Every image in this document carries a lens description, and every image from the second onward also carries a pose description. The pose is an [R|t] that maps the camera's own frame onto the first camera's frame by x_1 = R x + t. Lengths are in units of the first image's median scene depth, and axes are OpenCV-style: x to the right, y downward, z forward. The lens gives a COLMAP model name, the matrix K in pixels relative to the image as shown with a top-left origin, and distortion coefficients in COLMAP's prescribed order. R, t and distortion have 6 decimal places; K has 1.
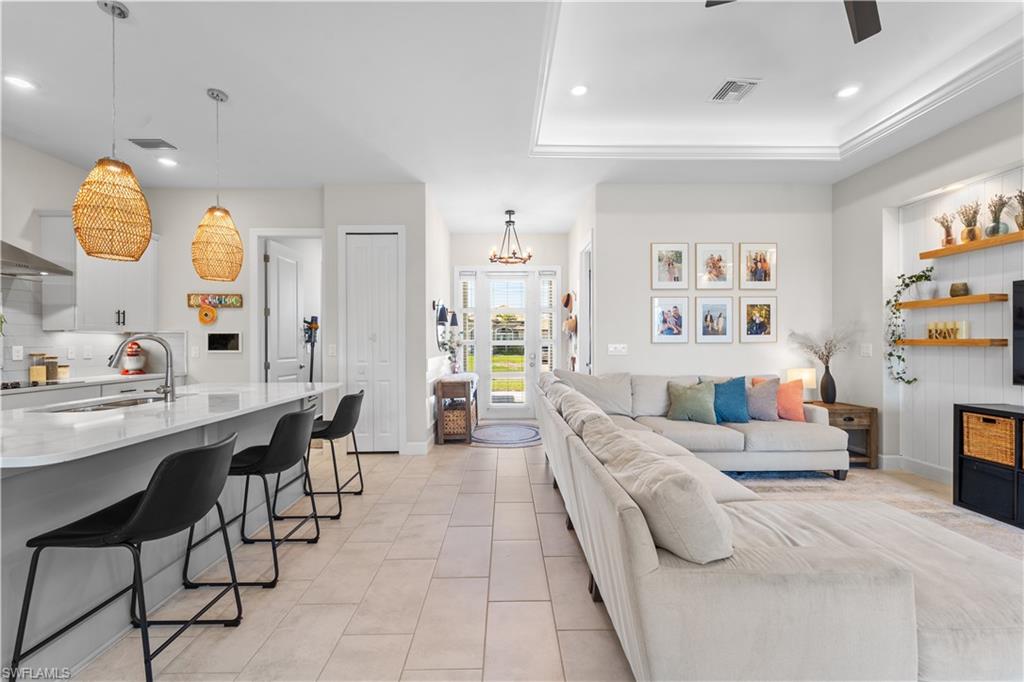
lens RADIAL K [[417.5, 0, 509.0], [0, 417.5, 337.3], [0, 0, 1]] dist [0.004784, 0.000031]
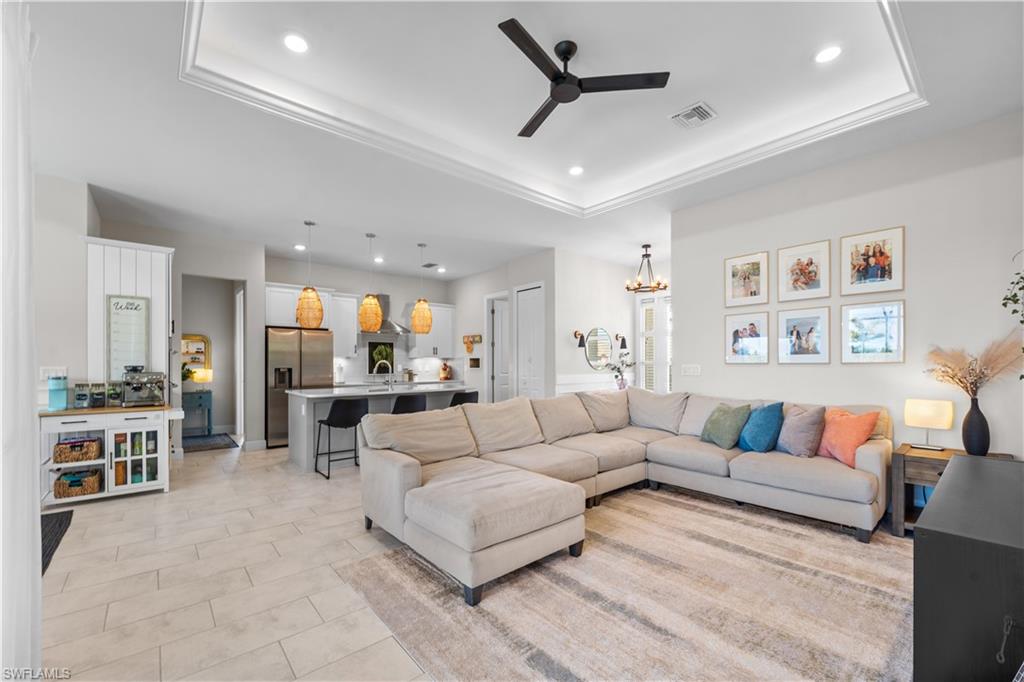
lens RADIAL K [[417.4, 0, 499.6], [0, 417.4, 352.9], [0, 0, 1]] dist [0.001239, 0.000108]
pose [[0.625766, -0.019938, -0.779756, 0.762427], [0.011314, 0.999800, -0.016485, -0.001107], [0.779929, 0.001493, 0.625867, -0.000592]]
